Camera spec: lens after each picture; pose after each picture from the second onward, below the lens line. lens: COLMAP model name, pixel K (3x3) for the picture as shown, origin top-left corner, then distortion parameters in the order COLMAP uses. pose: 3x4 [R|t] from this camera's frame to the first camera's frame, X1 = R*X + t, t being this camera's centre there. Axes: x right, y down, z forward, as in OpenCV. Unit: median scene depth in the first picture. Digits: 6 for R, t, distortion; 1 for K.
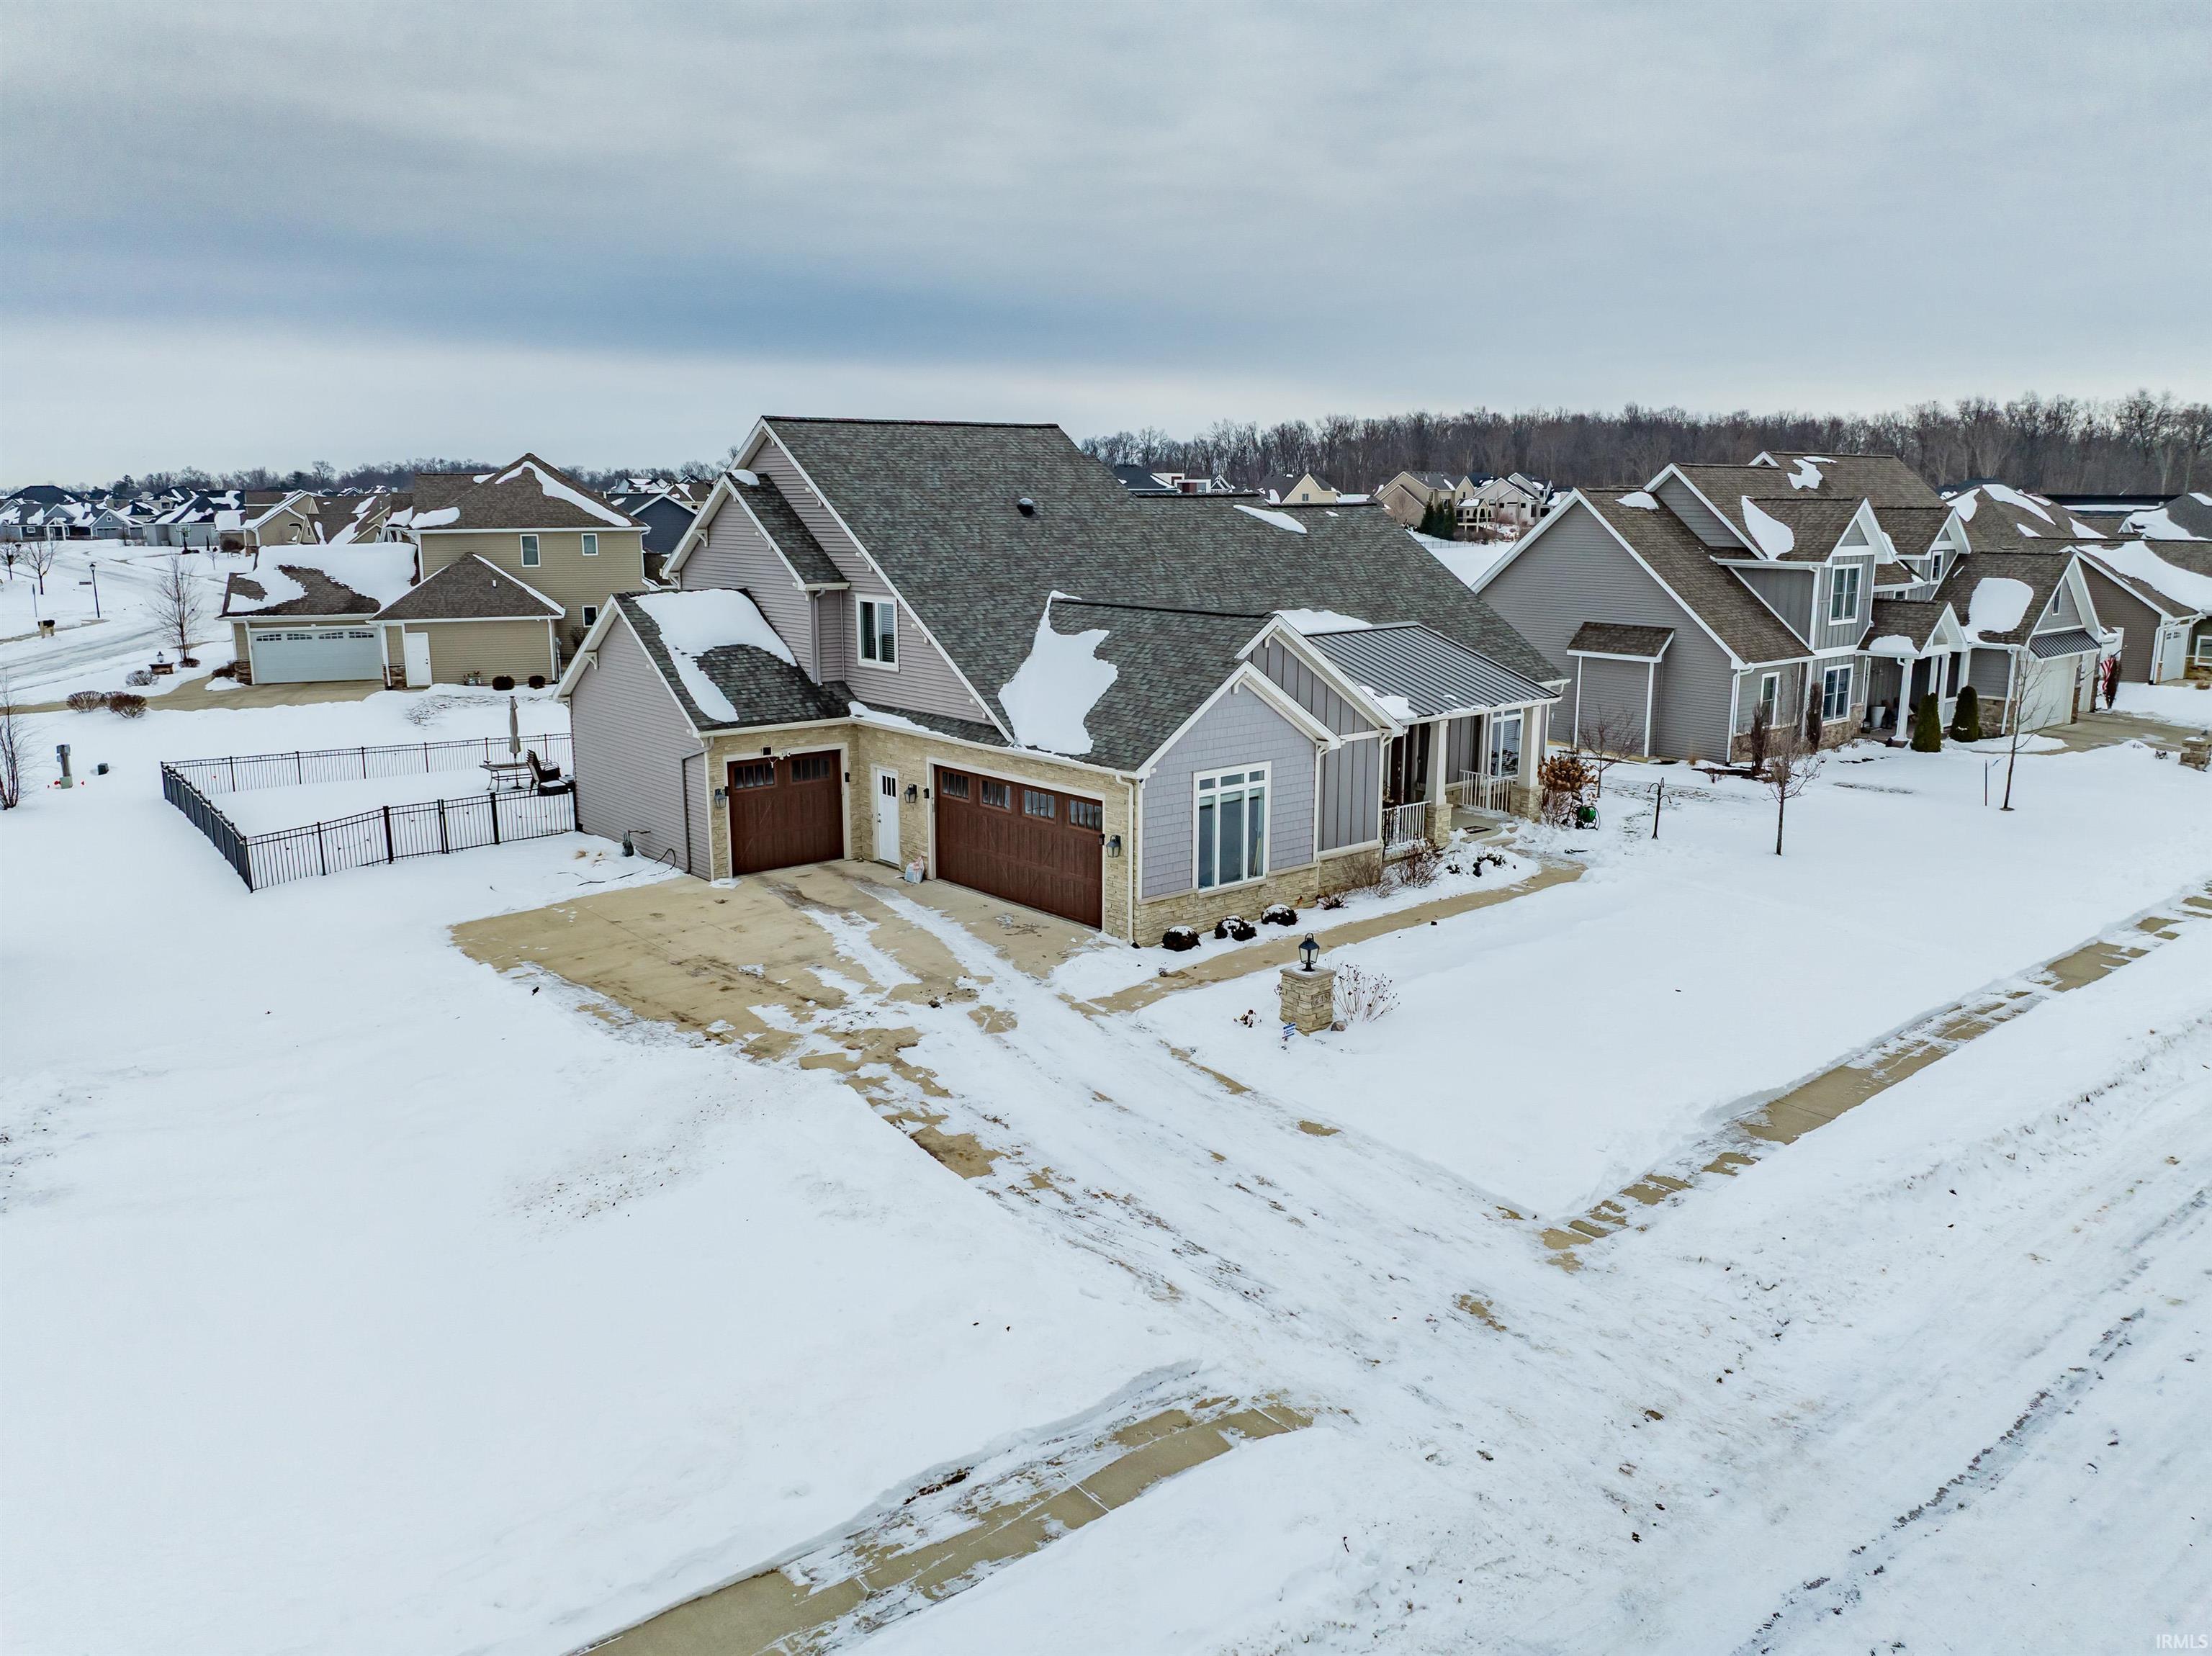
lens RADIAL K [[1568.1, 0, 1103.7], [0, 1568.1, 827.6], [0, 0, 1]] dist [-0.013796, -0.004870]
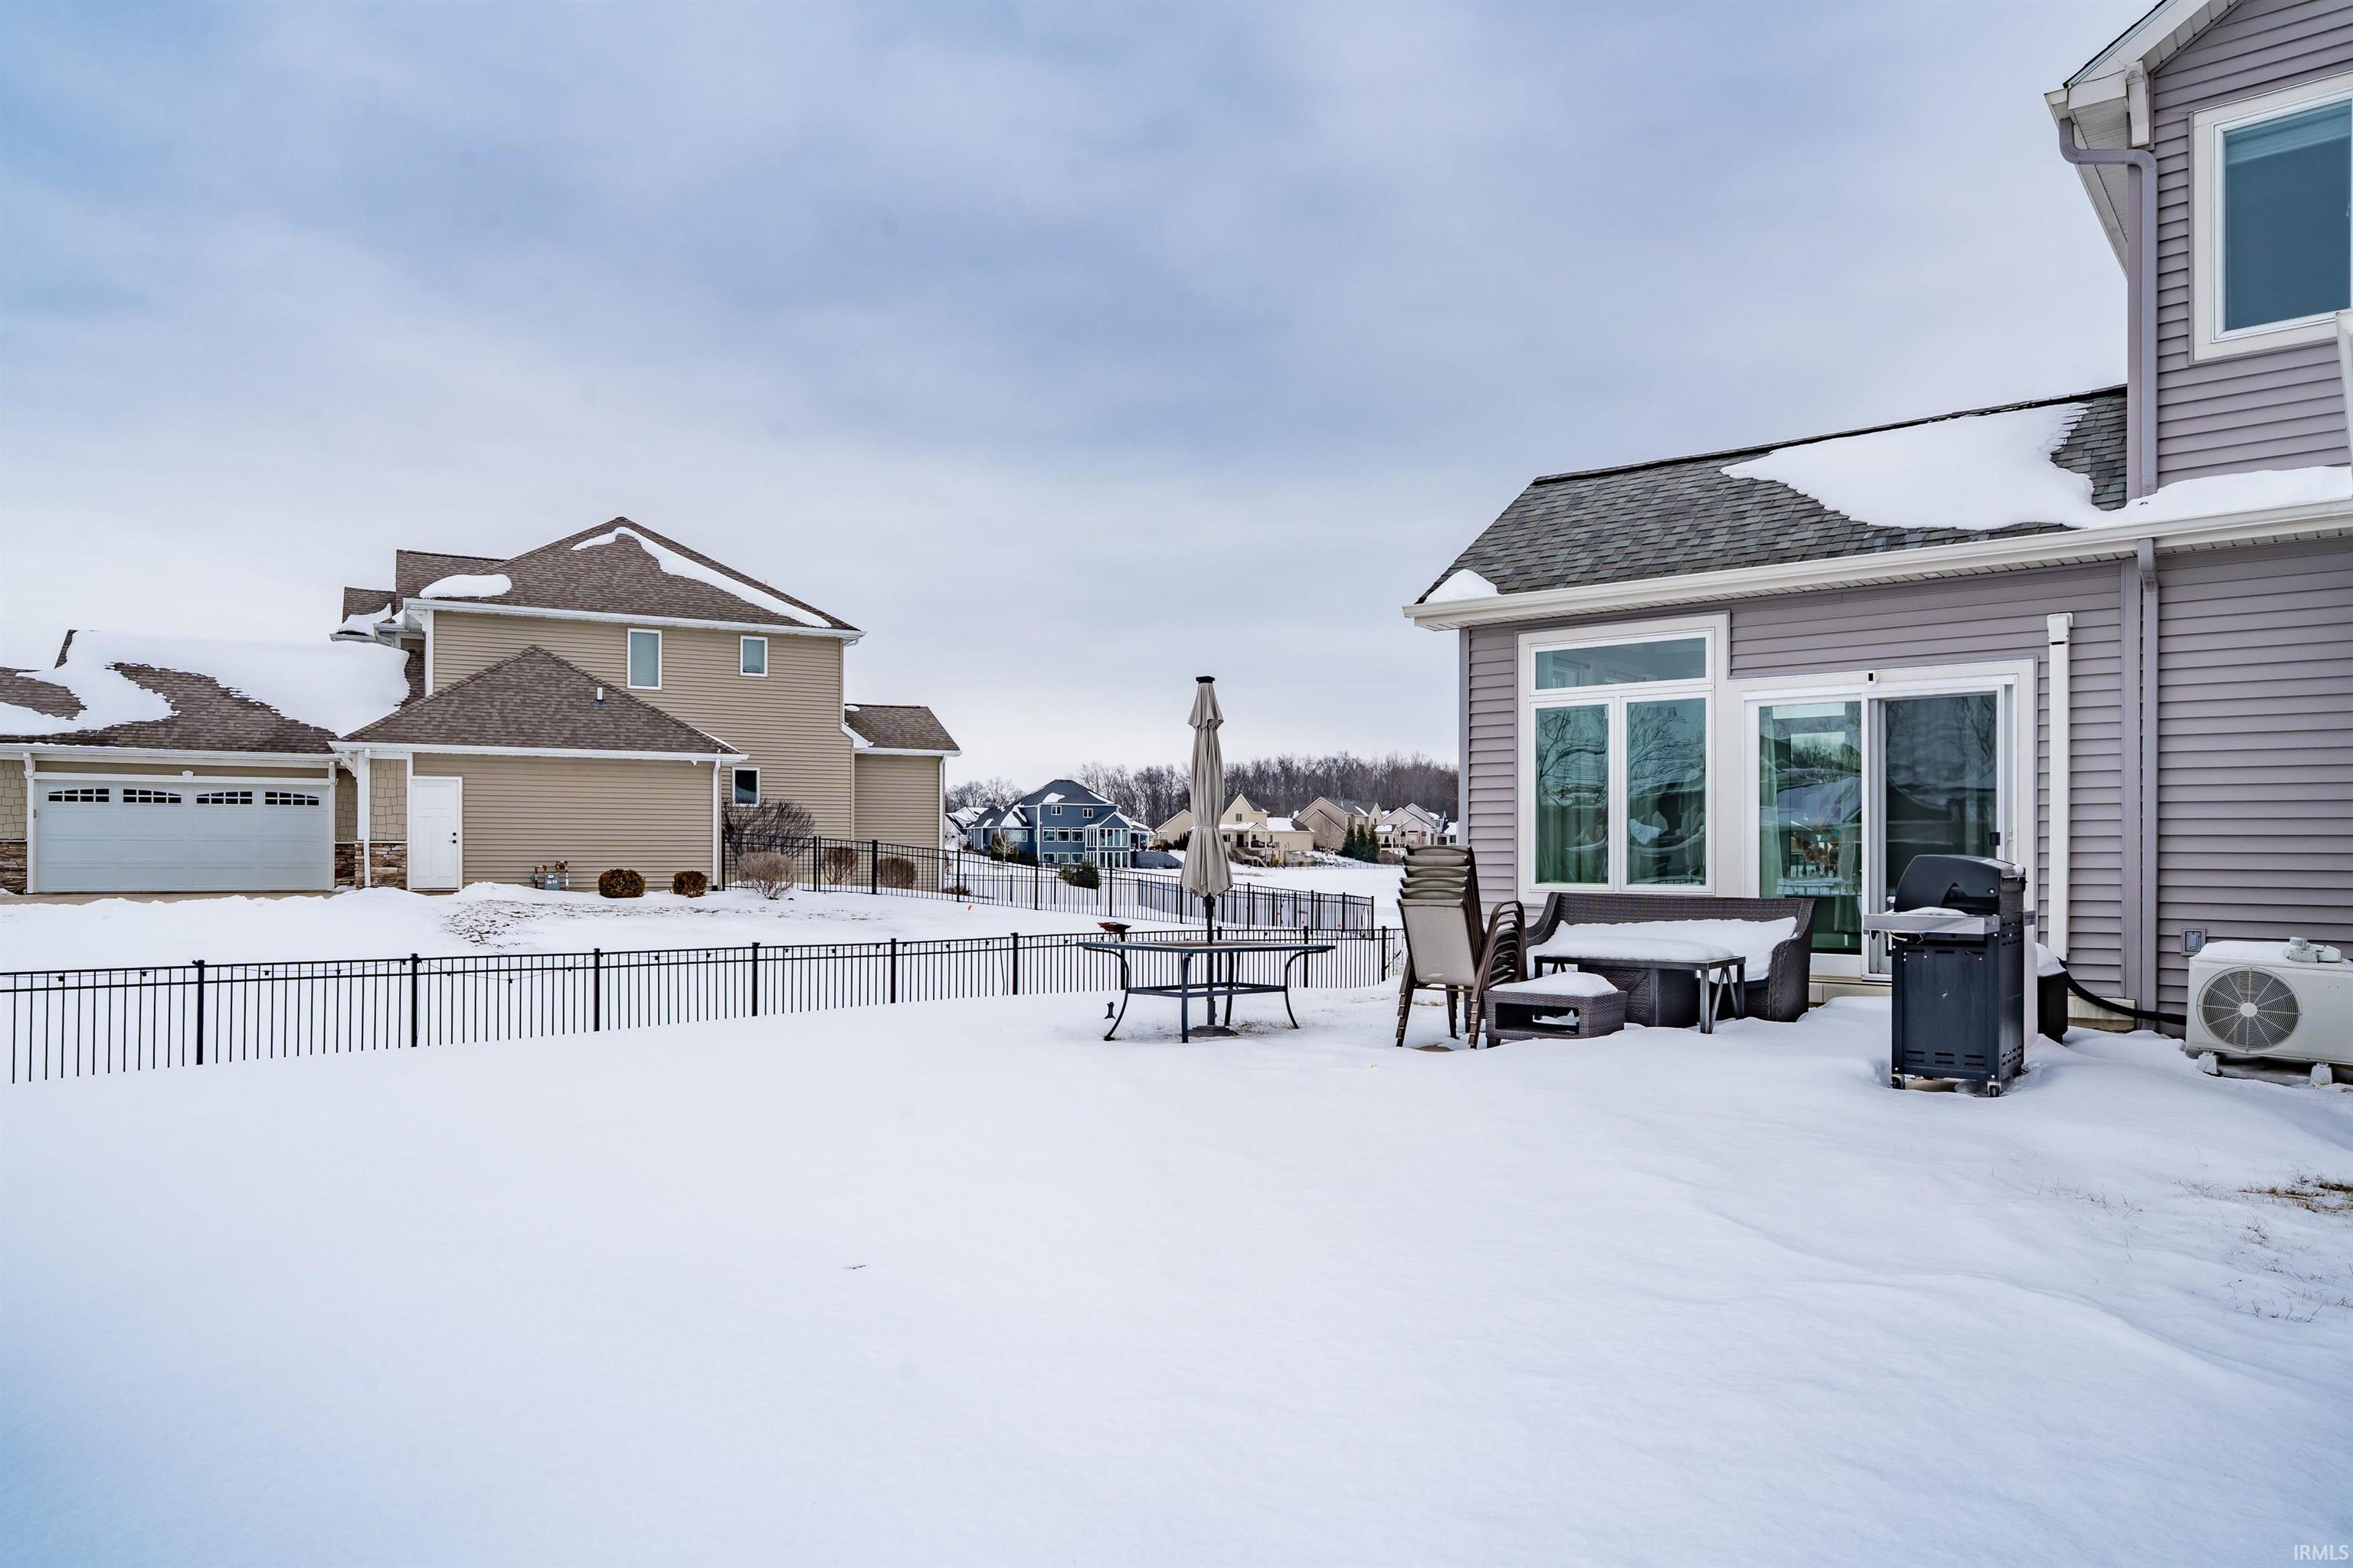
lens RADIAL K [[1495.6, 0, 1211.3], [0, 1495.6, 842.1], [0, 0, 1]] dist [-0.002944, 0.000629]
pose [[0.981997, 0.003116, 0.188873, -0.273761], [0.037542, 0.976700, -0.211301, -0.000475], [-0.185131, 0.214588, 0.958999, 0.488941]]
